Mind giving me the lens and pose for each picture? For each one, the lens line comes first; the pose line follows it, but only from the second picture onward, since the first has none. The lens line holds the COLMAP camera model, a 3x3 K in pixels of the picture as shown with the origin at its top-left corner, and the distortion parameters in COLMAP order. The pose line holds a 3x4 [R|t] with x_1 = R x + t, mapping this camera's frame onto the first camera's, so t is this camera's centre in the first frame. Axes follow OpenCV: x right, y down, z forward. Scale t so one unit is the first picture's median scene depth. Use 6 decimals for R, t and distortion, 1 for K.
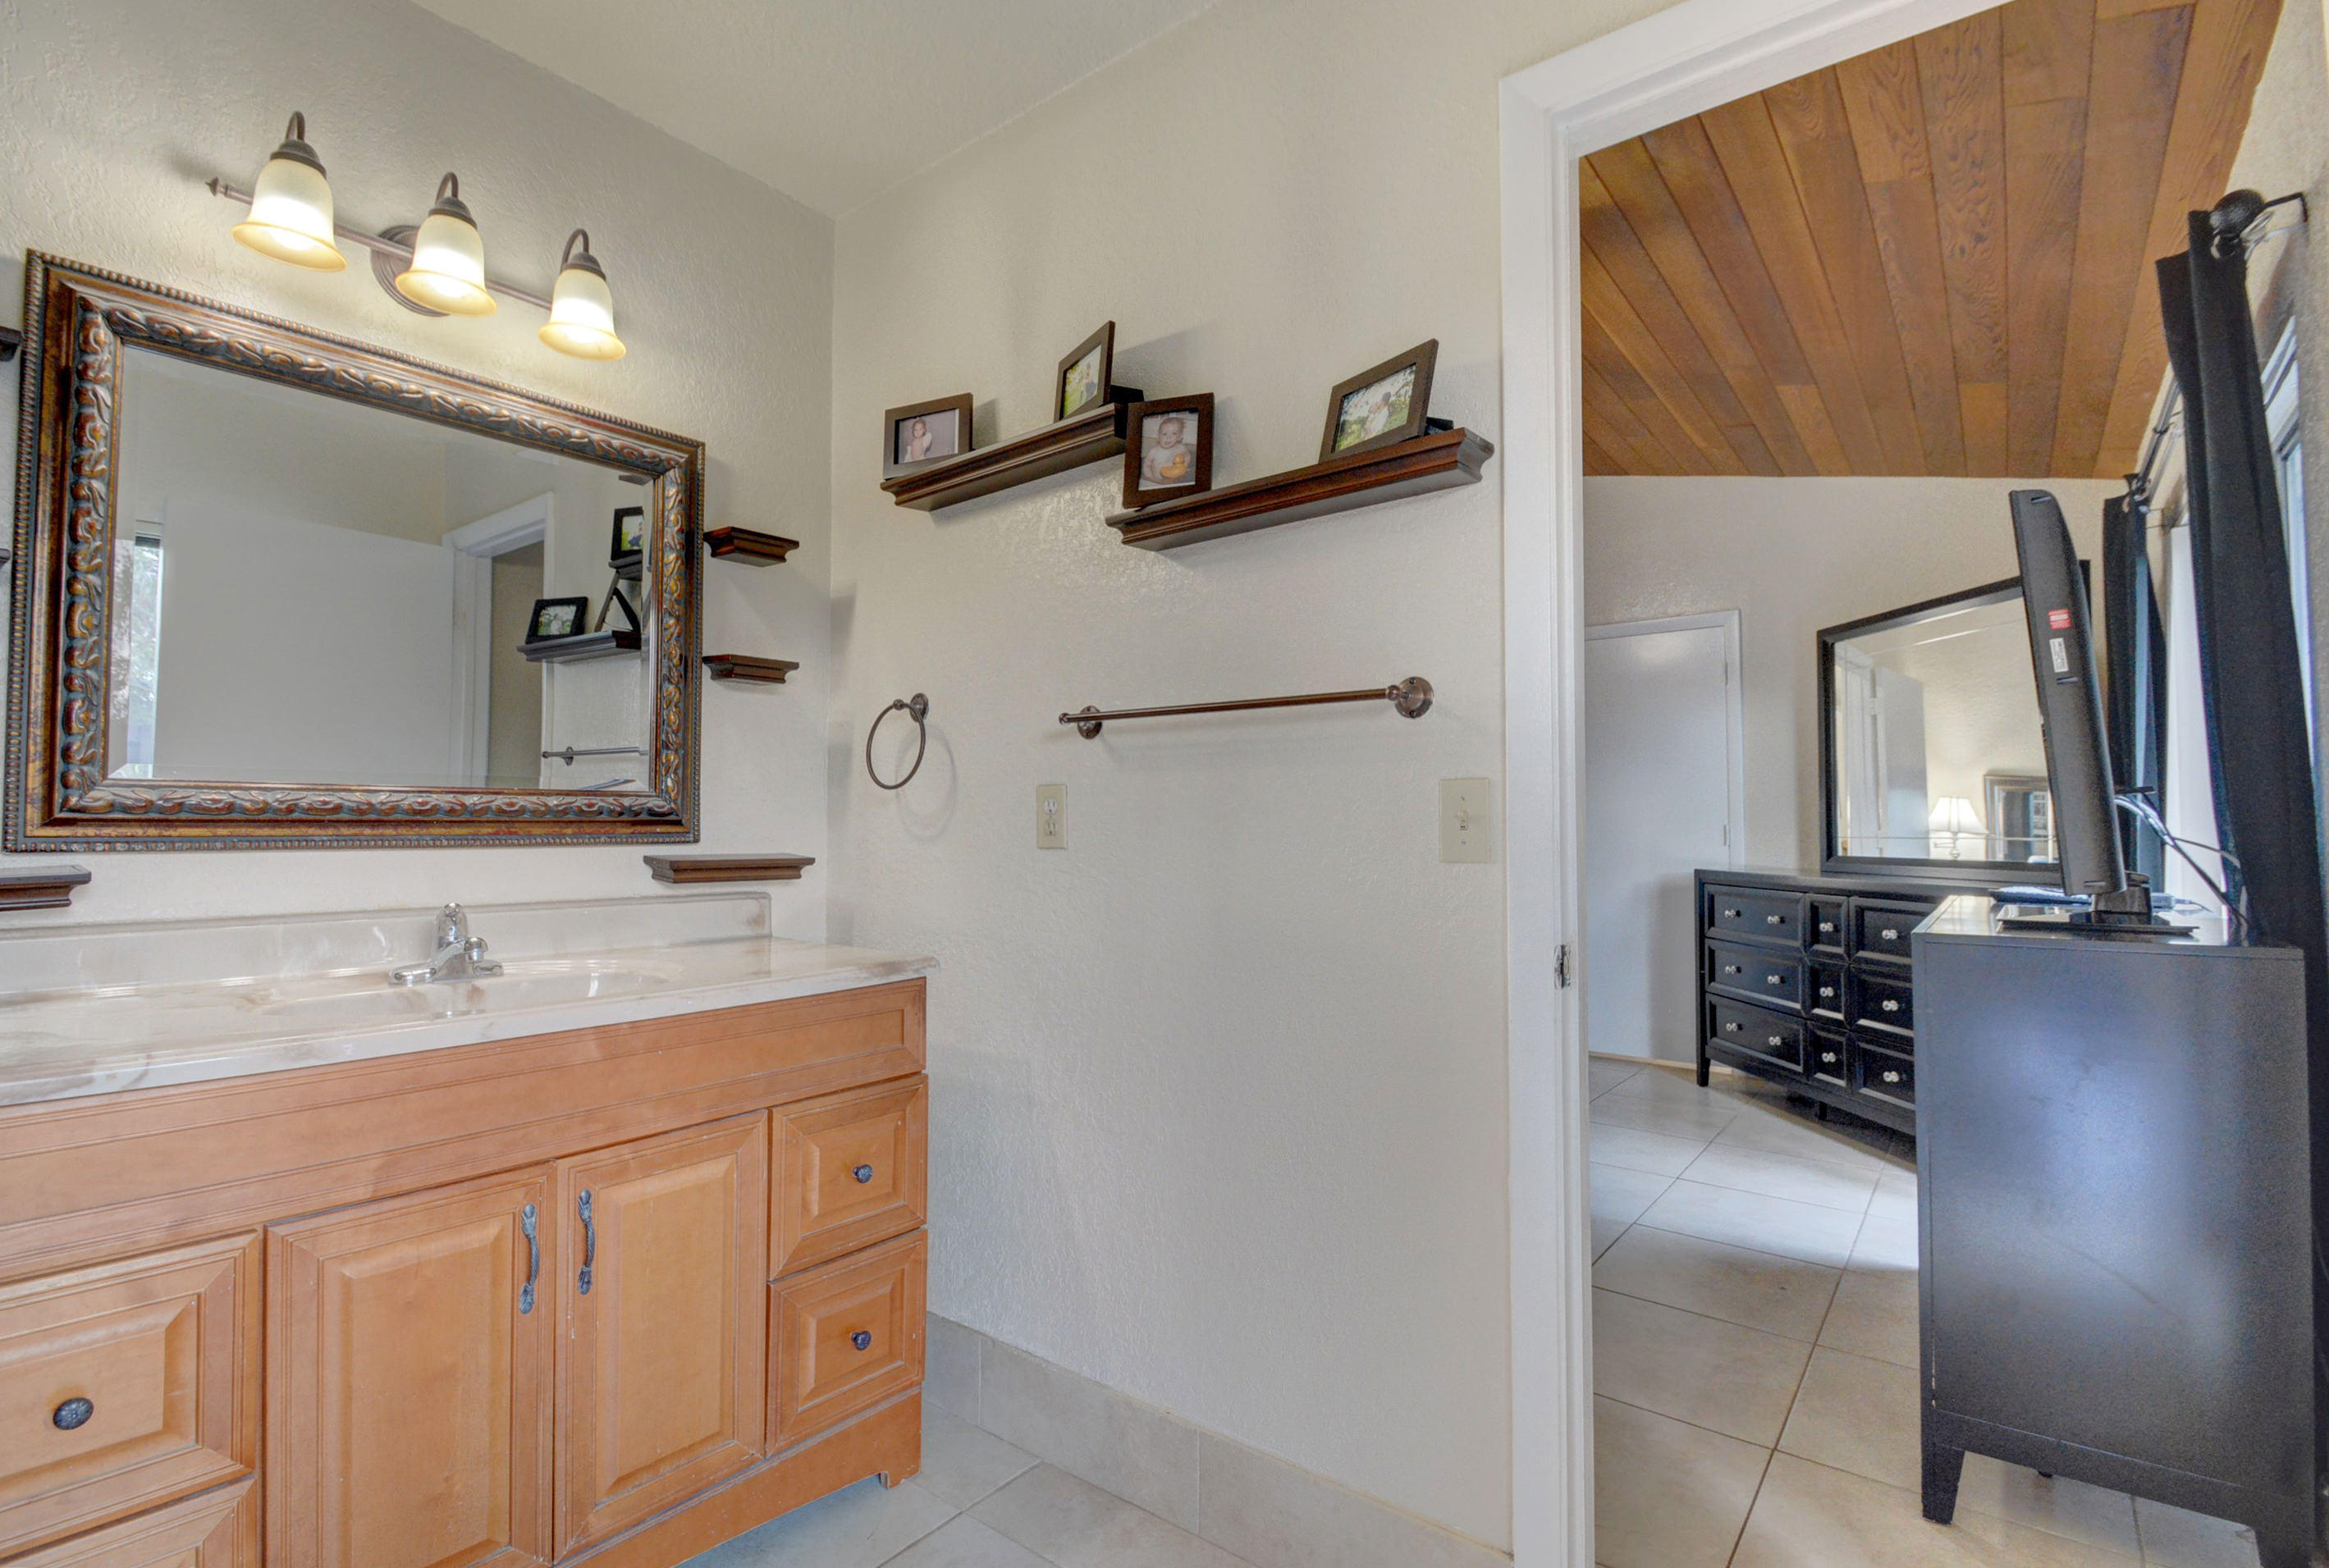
lens RADIAL K [[1069.9, 0, 1164.5], [0, 1069.9, 784.0], [0, 0, 1]] dist [0.021731, -0.020496]
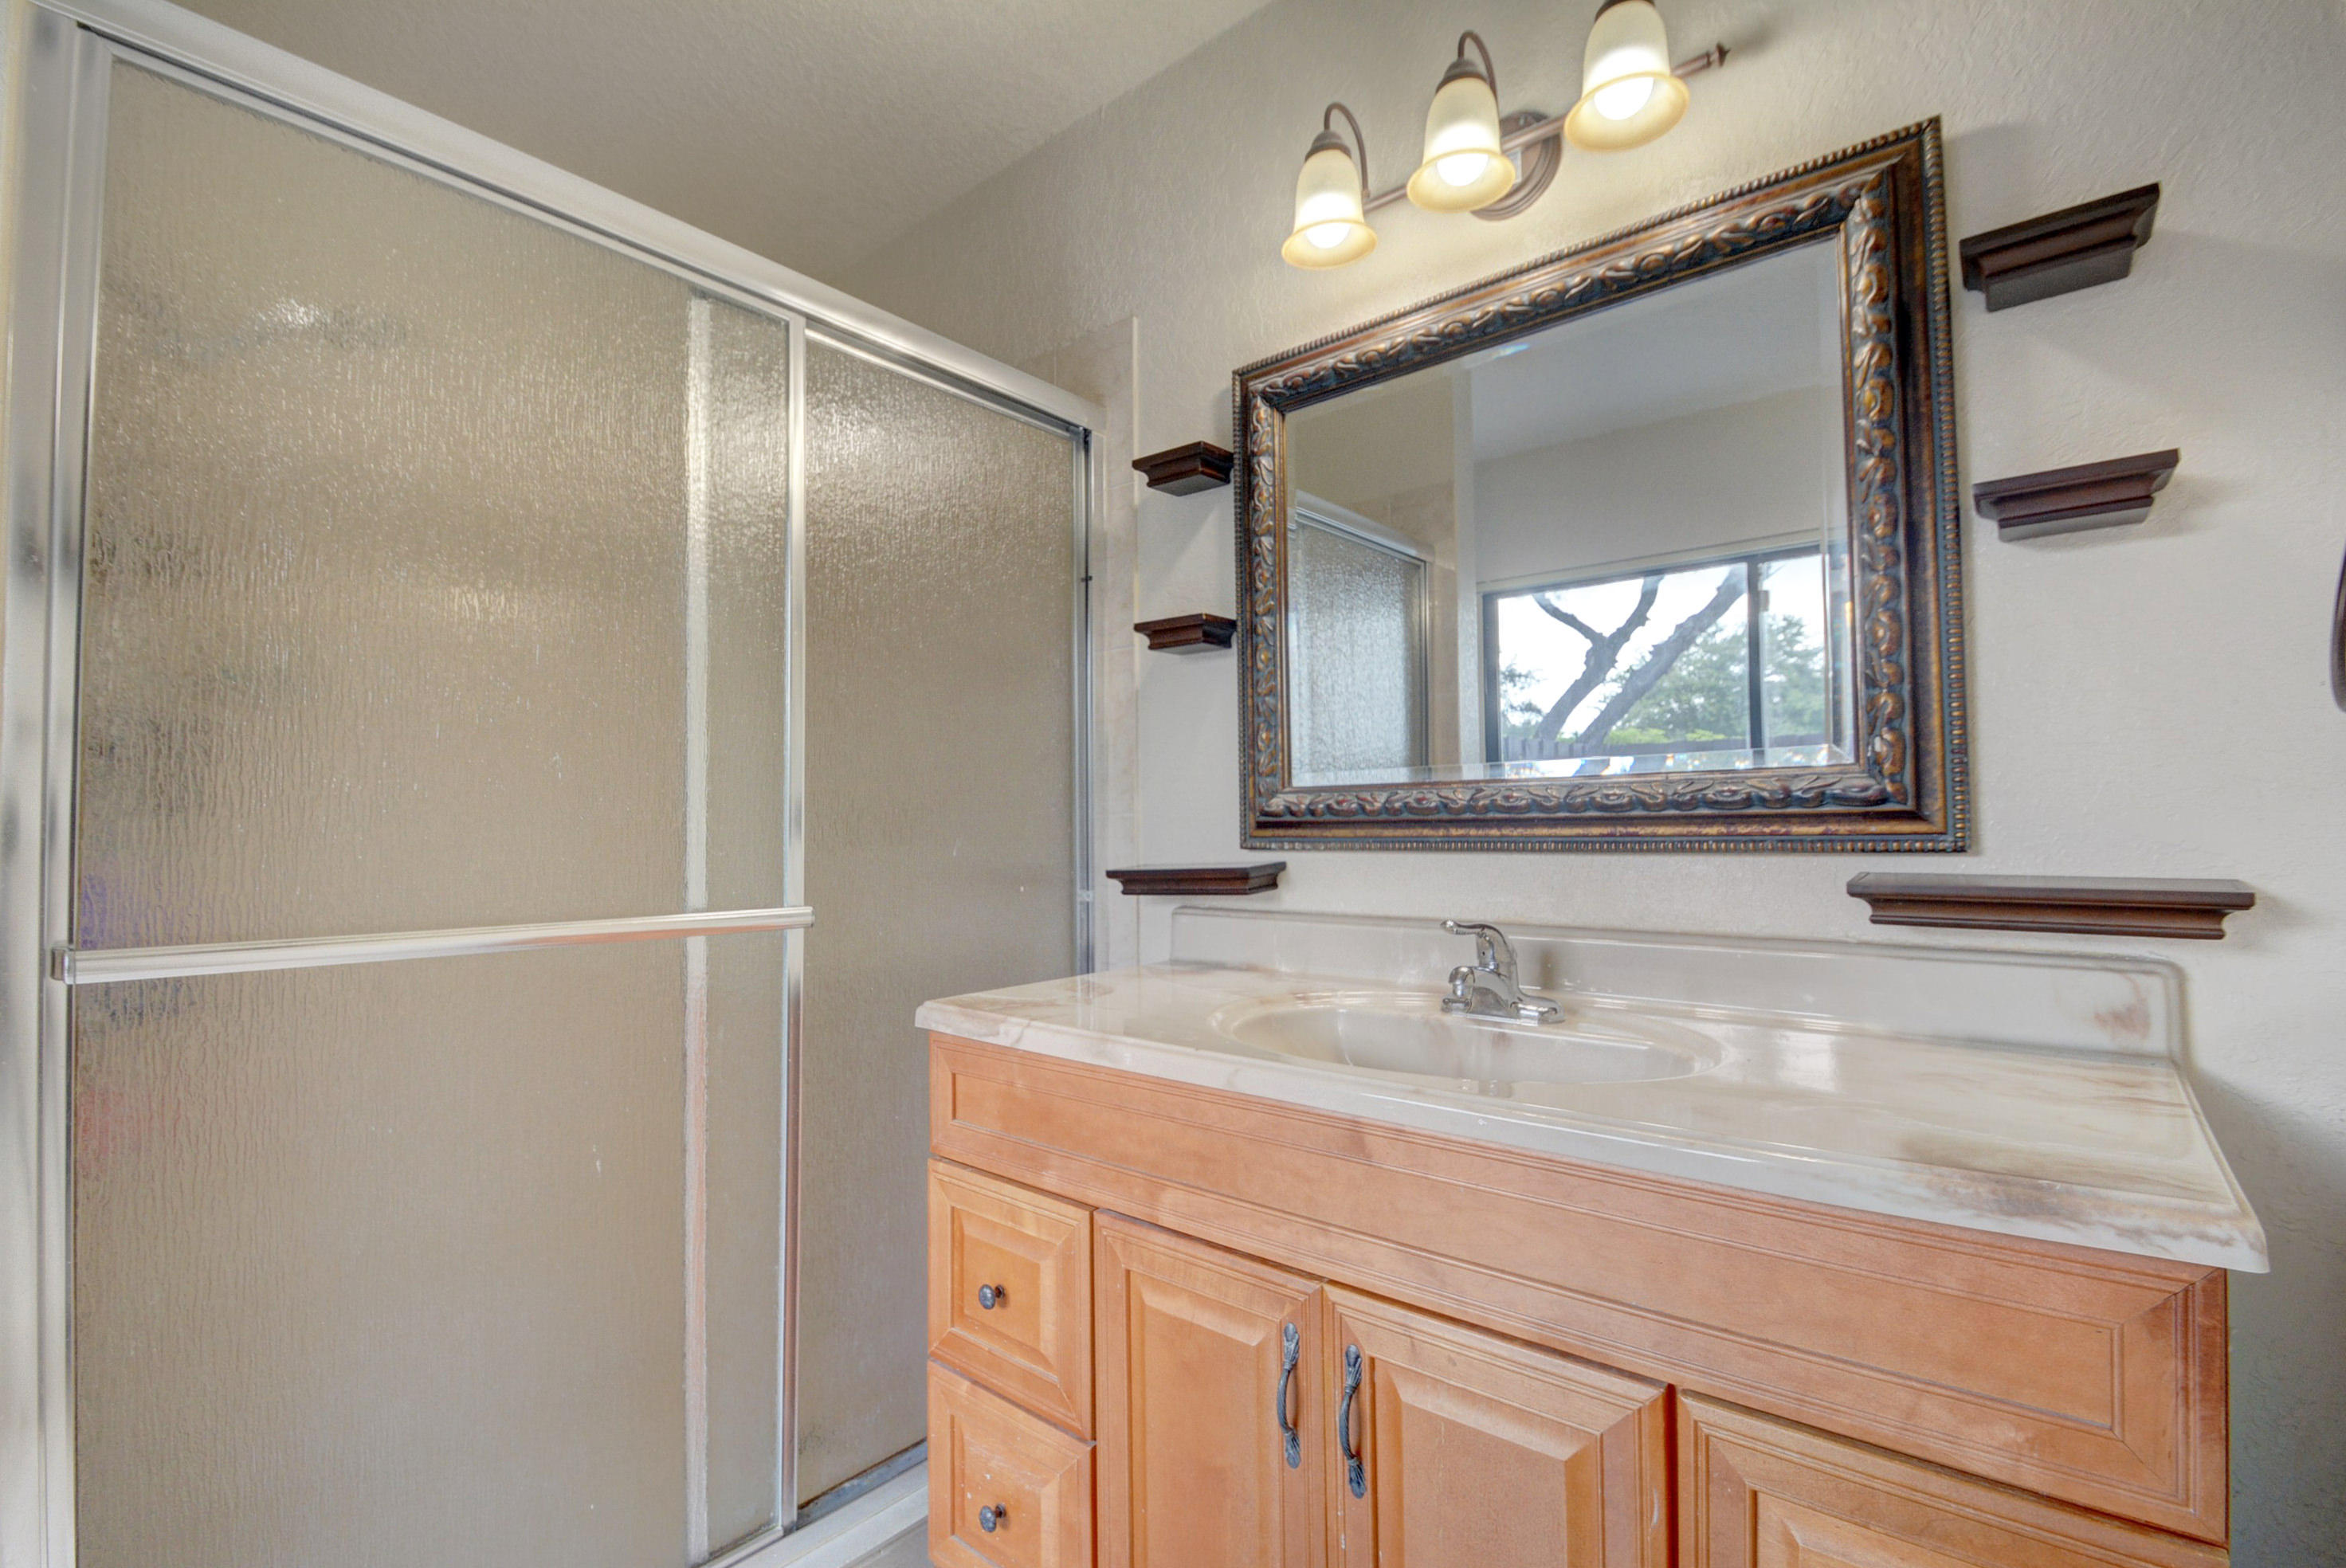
lens RADIAL K [[1042.8, 0, 1170.5], [0, 1042.8, 797.9], [0, 0, 1]] dist [0.019823, -0.035584]
pose [[-0.050066, -0.021990, -0.998504, 0.124815], [0.052809, 0.998301, -0.024634, 0.022820], [0.997349, -0.053963, -0.048820, 0.748392]]
